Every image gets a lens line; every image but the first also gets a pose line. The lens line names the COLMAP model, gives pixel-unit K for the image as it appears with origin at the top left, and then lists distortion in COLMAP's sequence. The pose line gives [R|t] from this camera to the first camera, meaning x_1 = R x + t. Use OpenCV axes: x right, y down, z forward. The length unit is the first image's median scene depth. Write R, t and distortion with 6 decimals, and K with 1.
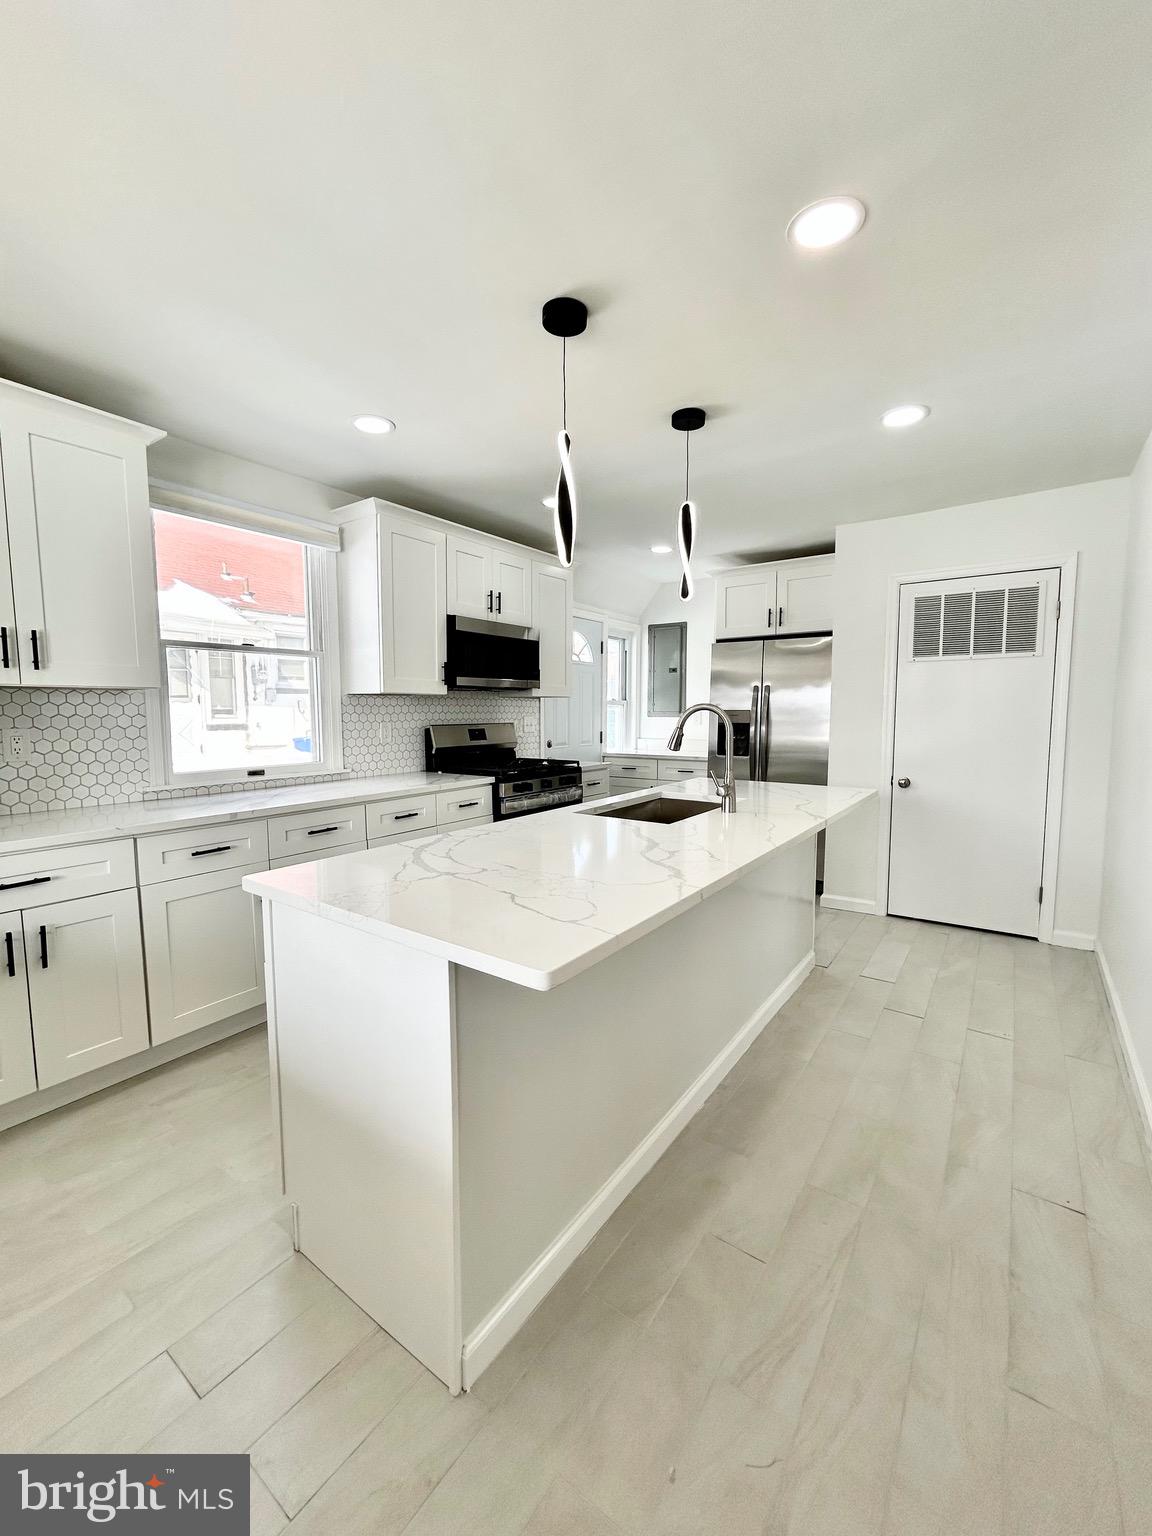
lens RADIAL K [[624.0, 0, 576.2], [0, 624.0, 763.5], [0, 0, 1]] dist [-0.000198, 0.000259]
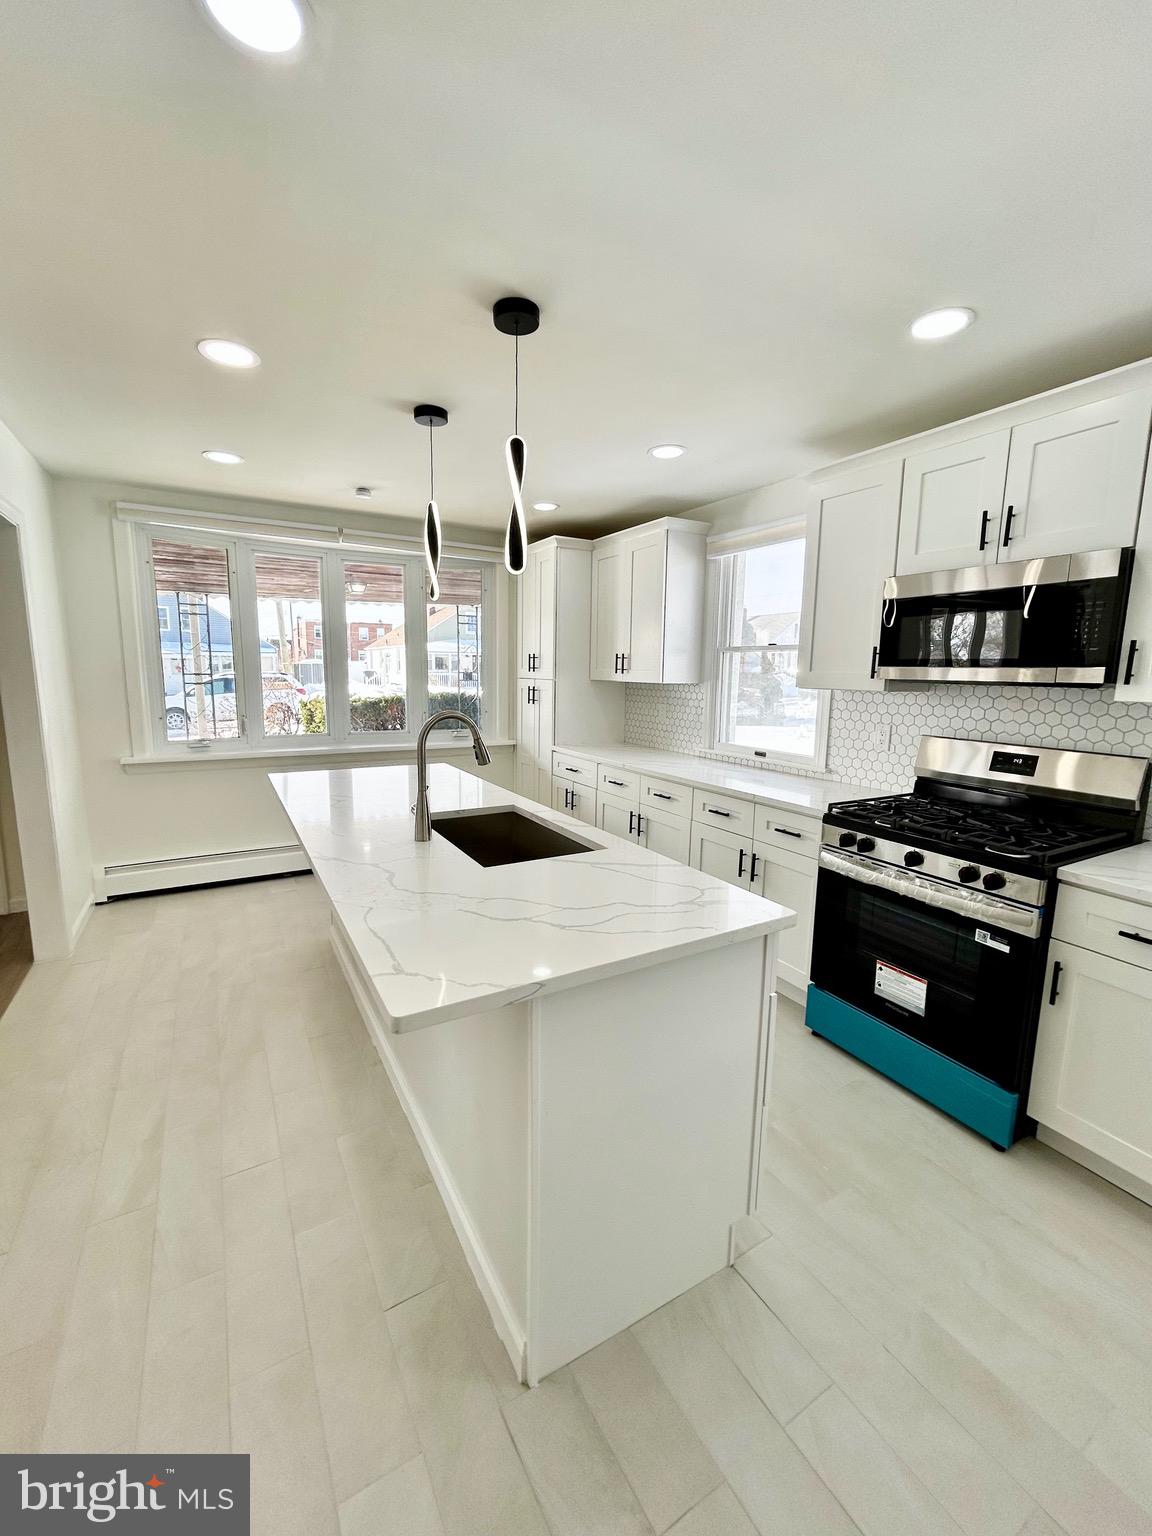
lens RADIAL K [[624.0, 0, 576.9], [0, 624.0, 763.4], [0, 0, 1]] dist [-0.000198, 0.000259]
pose [[-0.410468, 0.129746, -0.902597, 0.586740], [-0.096048, 0.978168, 0.184288, -0.127727], [0.906803, 0.162337, -0.389045, 0.969449]]
